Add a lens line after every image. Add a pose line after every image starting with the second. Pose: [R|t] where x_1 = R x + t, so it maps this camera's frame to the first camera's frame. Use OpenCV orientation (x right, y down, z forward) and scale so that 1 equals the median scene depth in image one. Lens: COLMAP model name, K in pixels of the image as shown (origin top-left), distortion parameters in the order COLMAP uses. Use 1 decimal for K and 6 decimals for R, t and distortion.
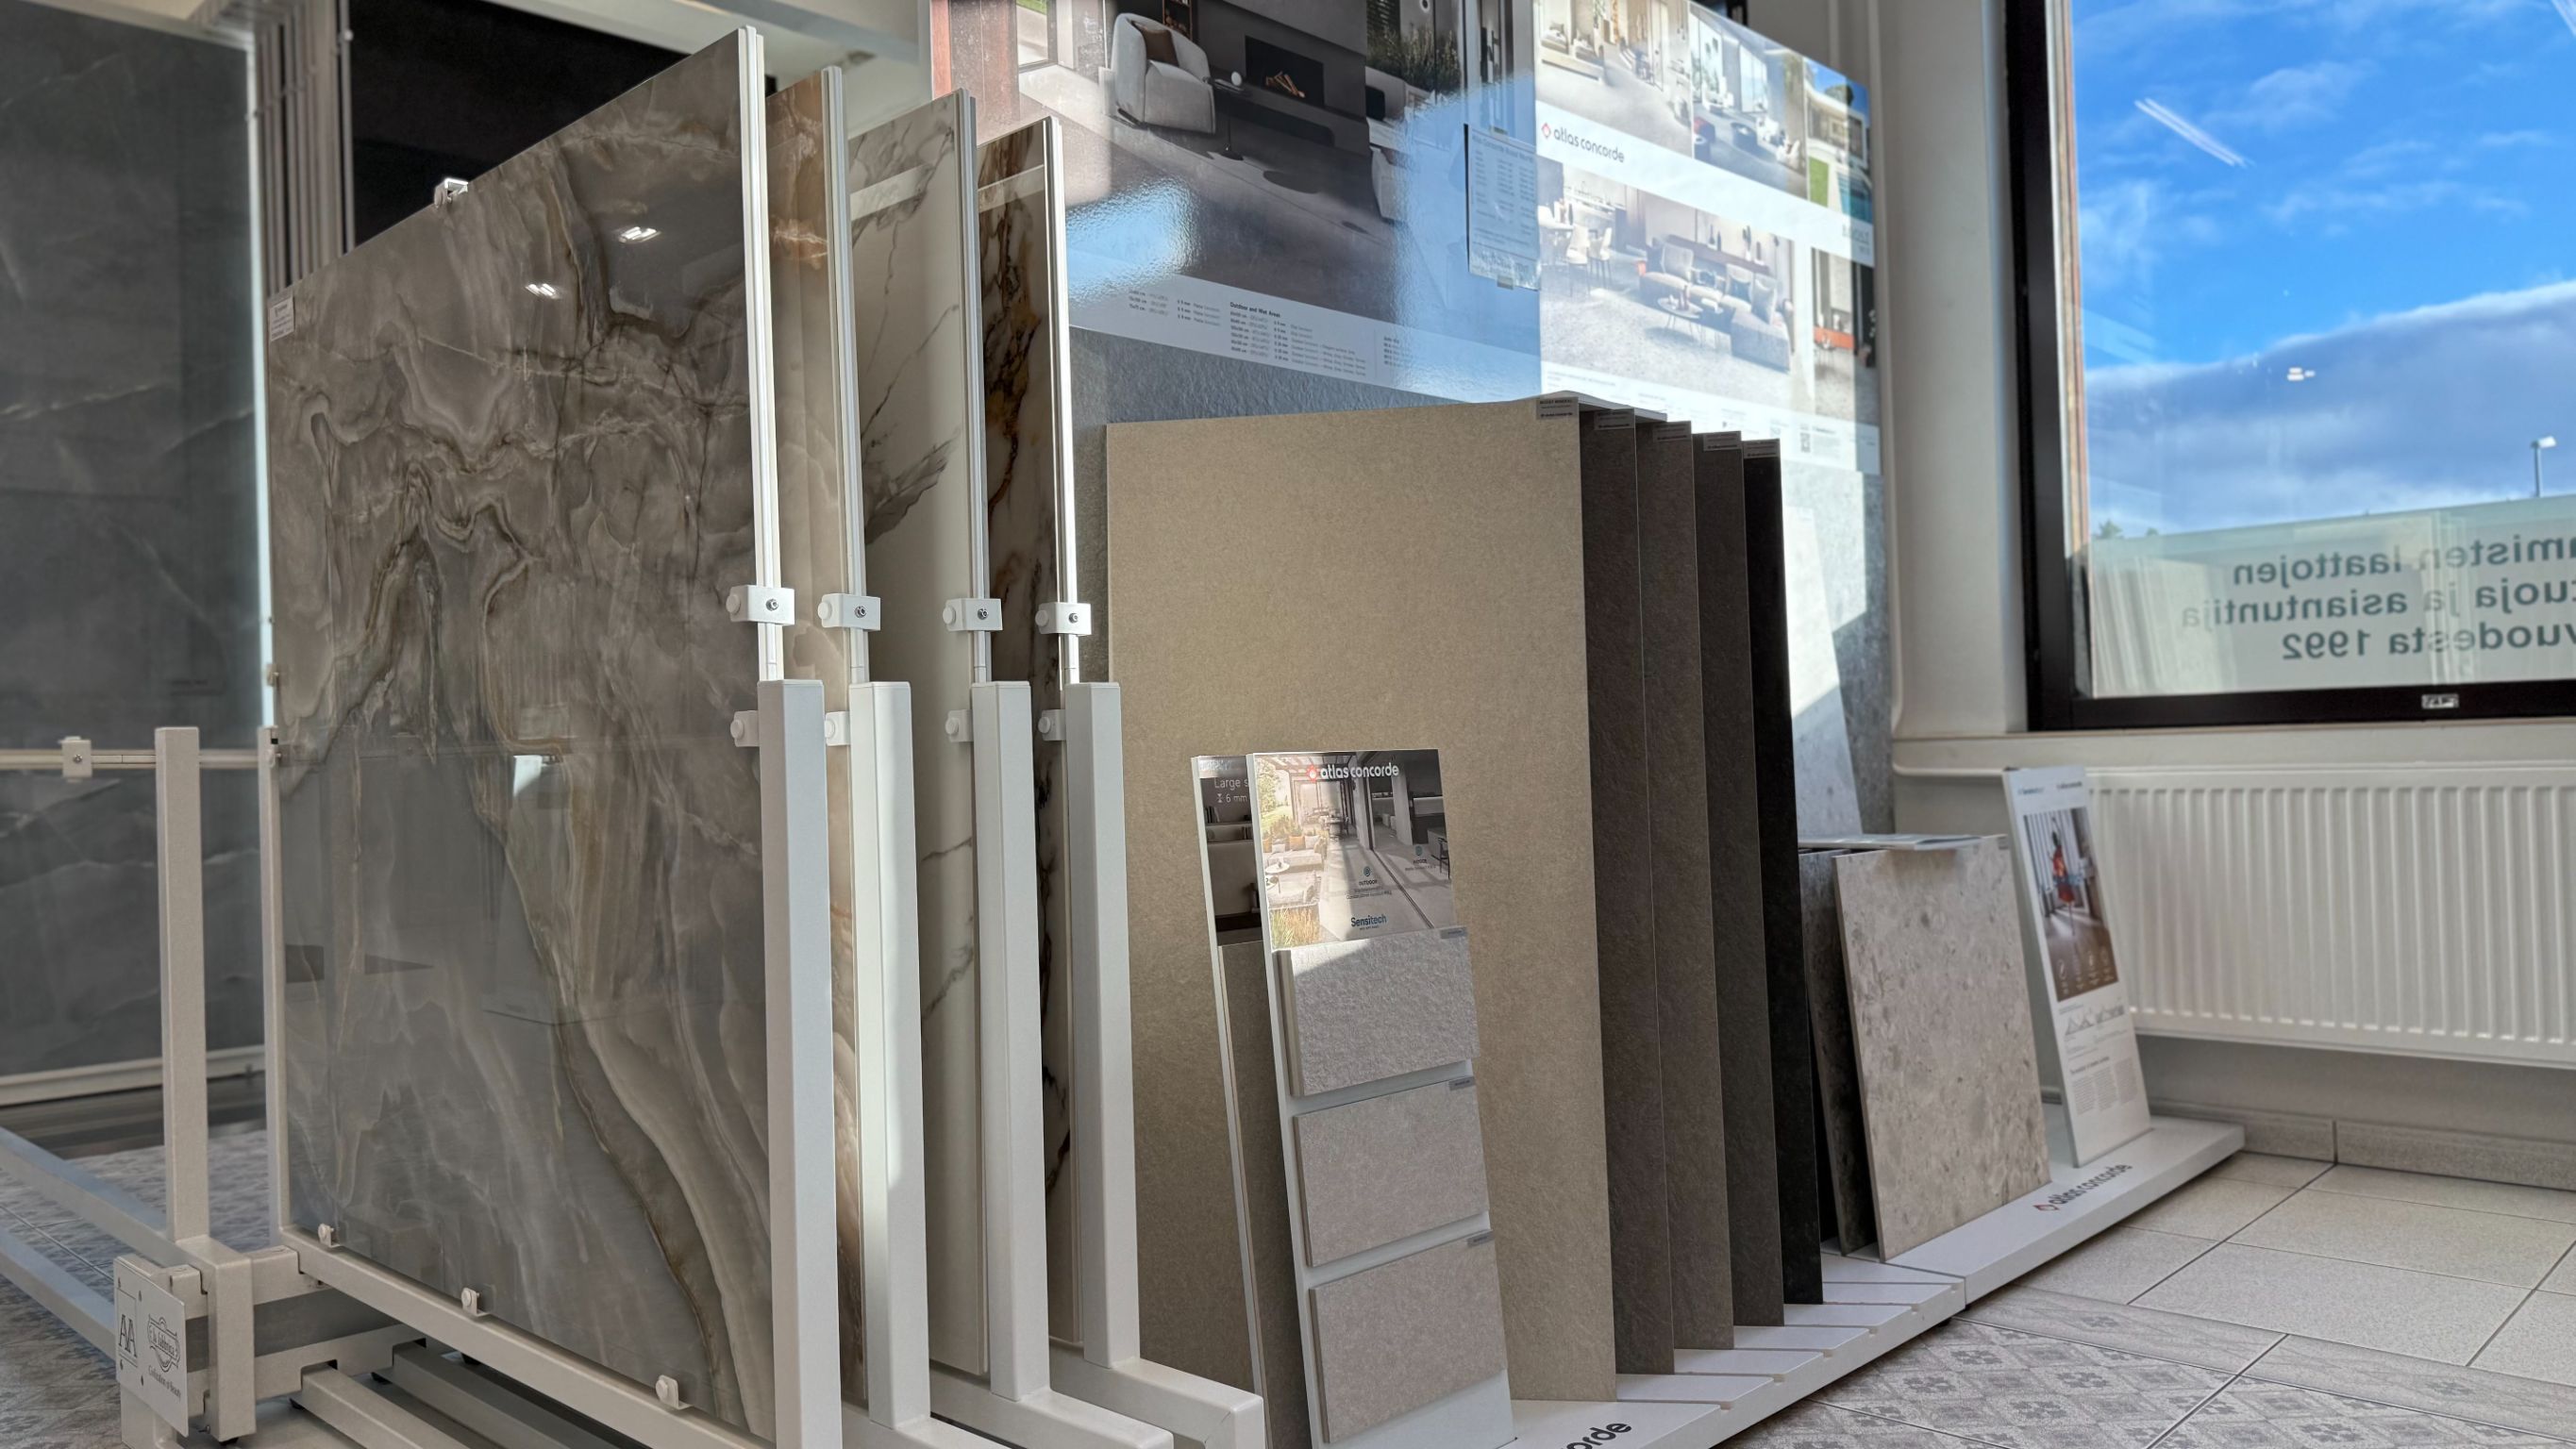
lens RADIAL K [[1821.2, 0, 1289.1], [0, 1821.2, 728.1], [0, 0, 1]] dist [0.001538, 0.000259]
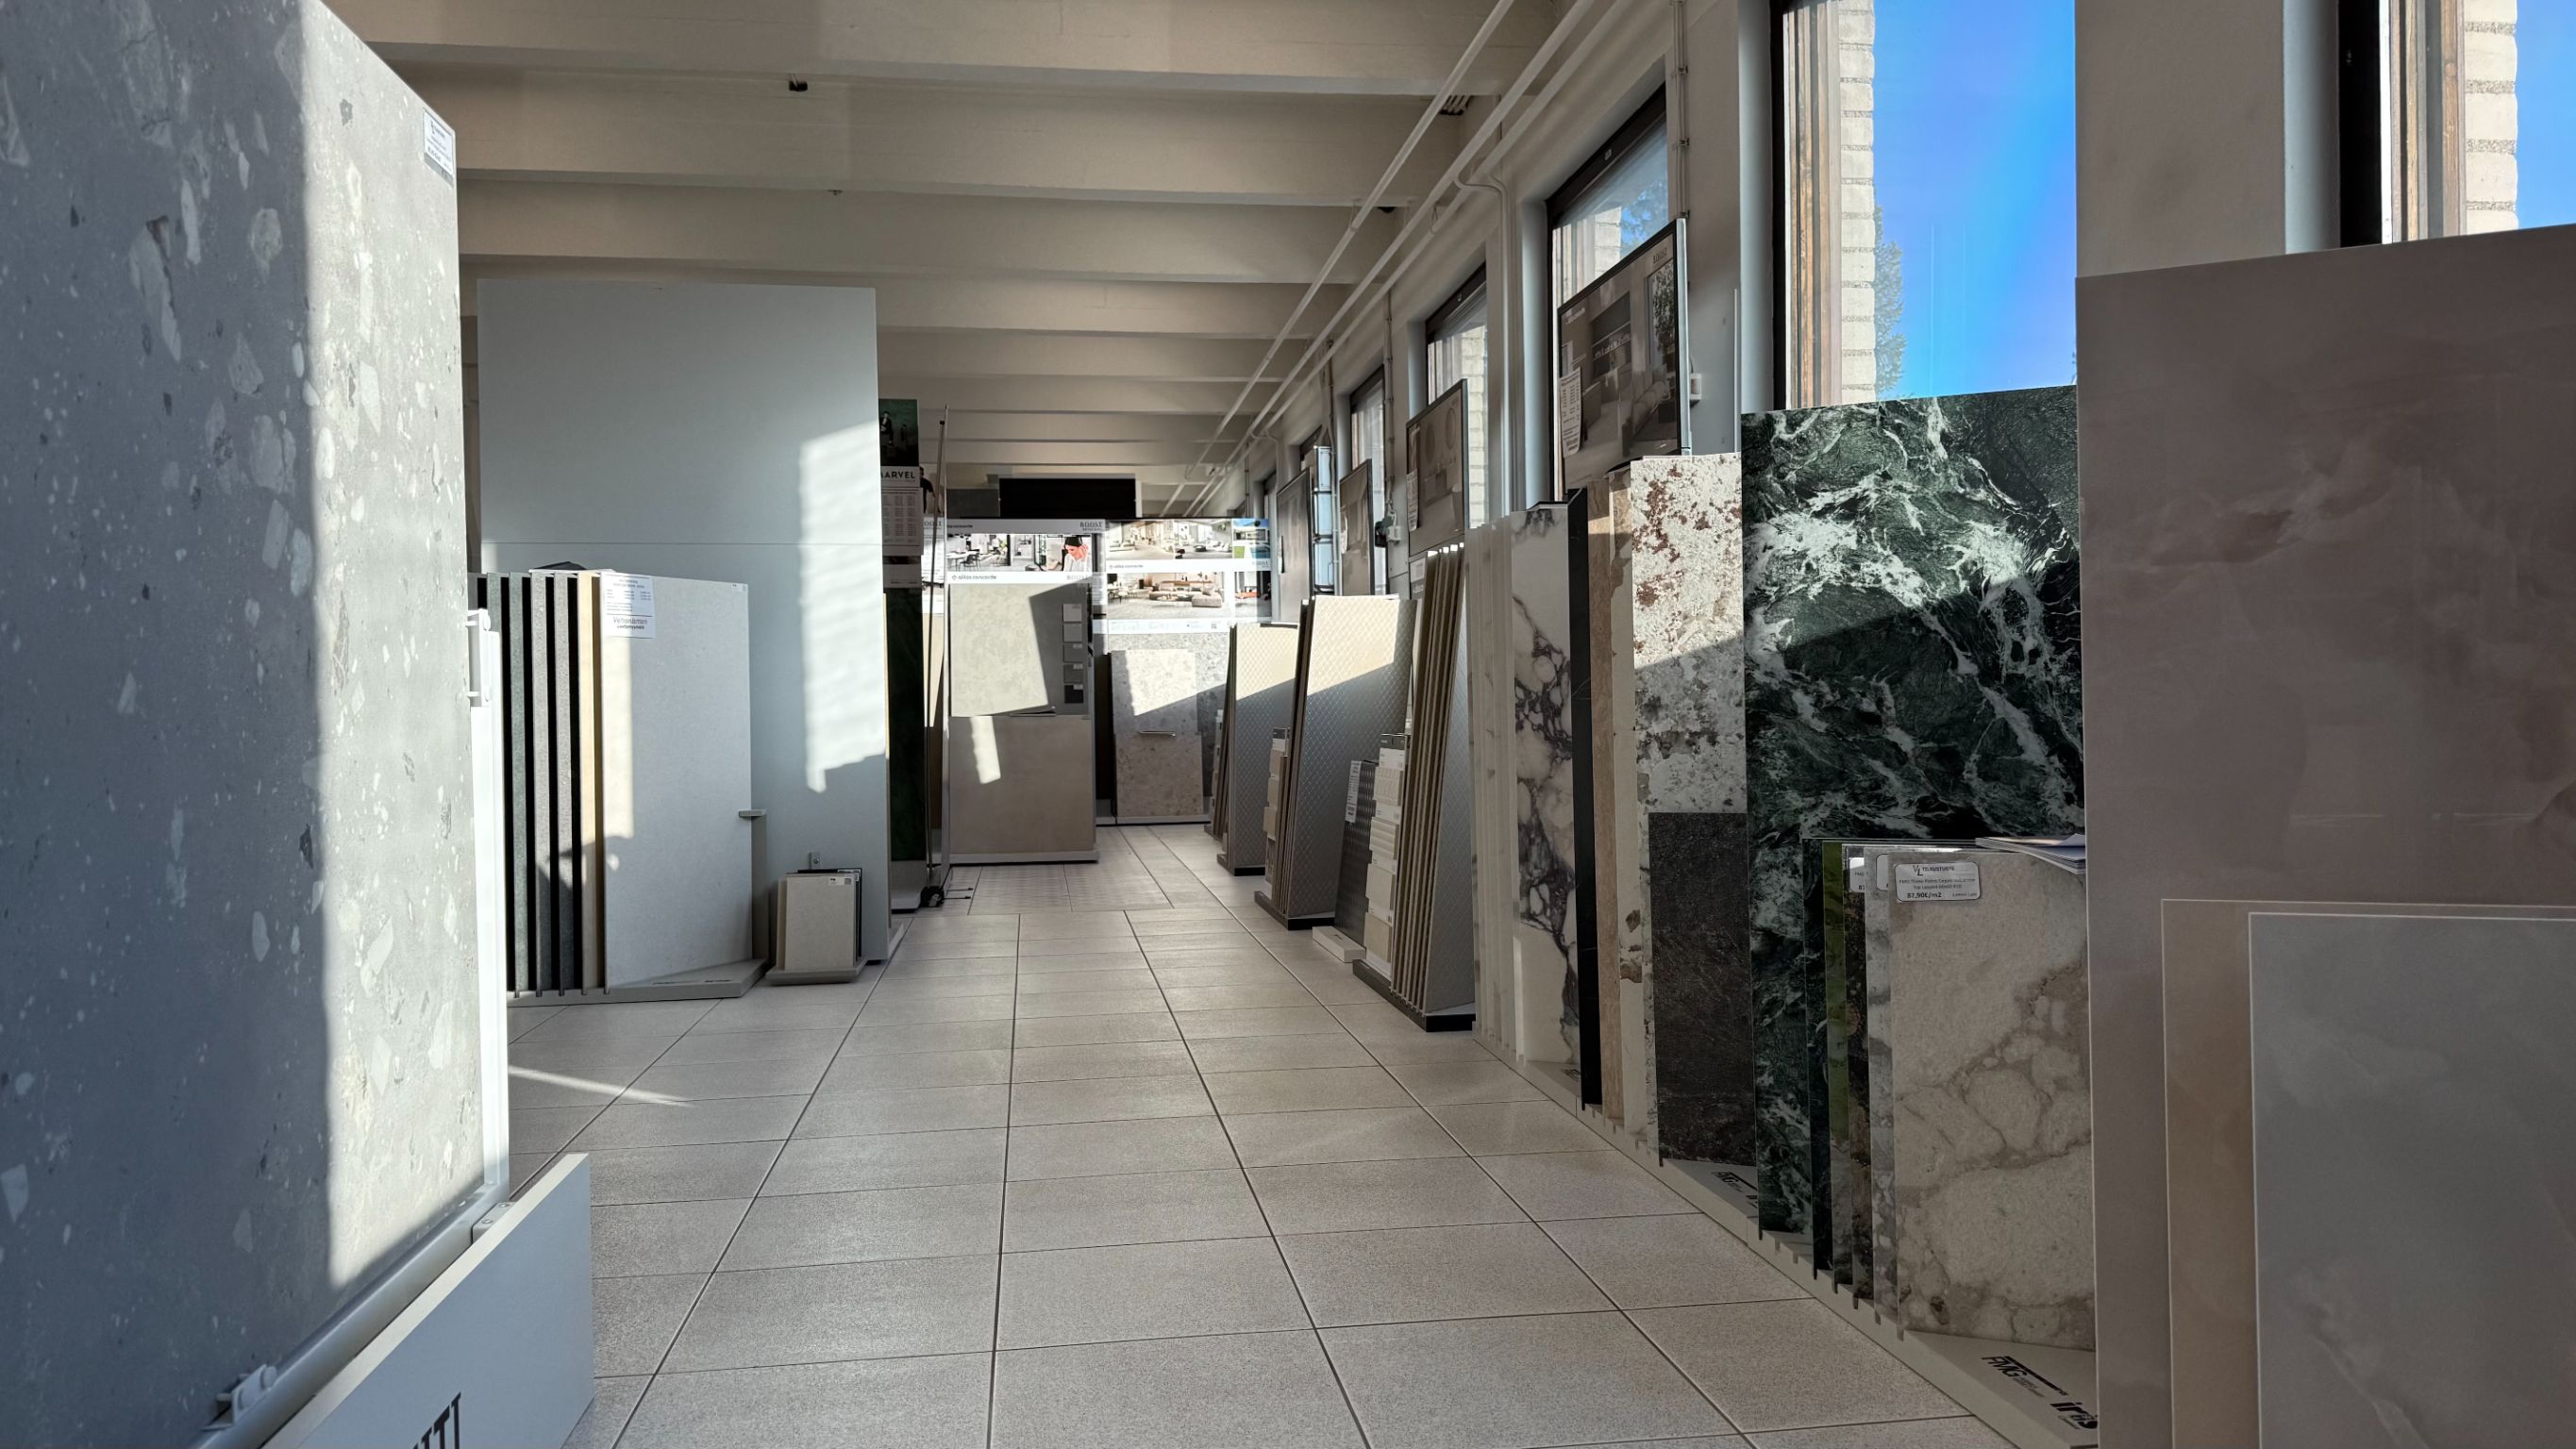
lens RADIAL K [[1821.2, 0, 1288.5], [0, 1821.2, 717.4], [0, 0, 1]] dist [0.001538, 0.000259]
pose [[0.790684, 0.026991, -0.611629, 2.603909], [-0.004087, 0.999238, 0.038813, -0.115669], [0.612211, -0.028190, 0.790192, -1.808636]]
